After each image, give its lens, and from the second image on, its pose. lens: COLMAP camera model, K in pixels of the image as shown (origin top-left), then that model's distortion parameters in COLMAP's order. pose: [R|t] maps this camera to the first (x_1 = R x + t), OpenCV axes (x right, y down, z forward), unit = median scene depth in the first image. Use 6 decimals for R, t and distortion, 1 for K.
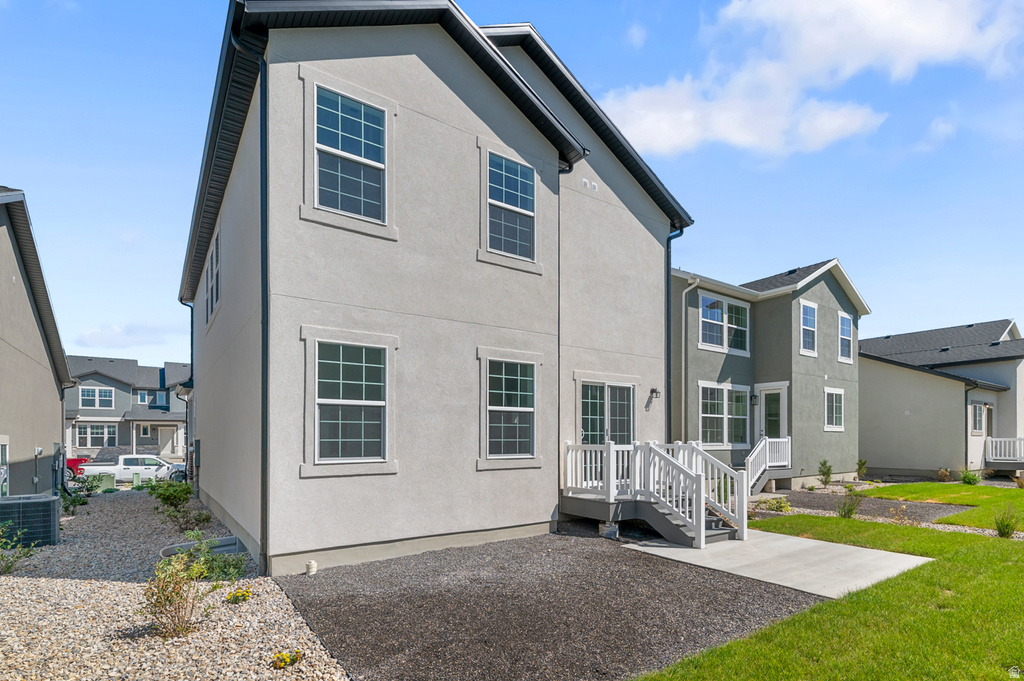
lens RADIAL K [[499.2, 0, 512.0], [0, 499.2, 340.5], [0, 0, 1]] dist [-0.001295, -0.000173]
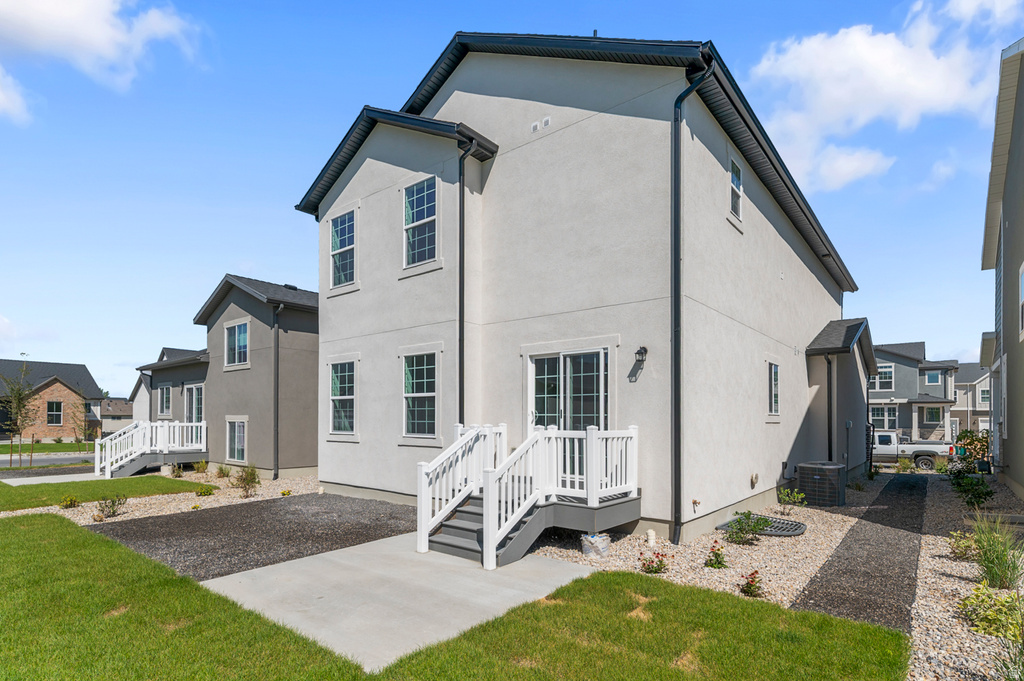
lens RADIAL K [[510.5, 0, 512.3], [0, 510.5, 311.5], [0, 0, 1]] dist [-0.000727, -0.000129]
pose [[0.264996, -0.195550, -0.944212, 1.111130], [0.178697, 0.972217, -0.151198, 0.152099], [0.947546, -0.128661, 0.292578, 0.803671]]
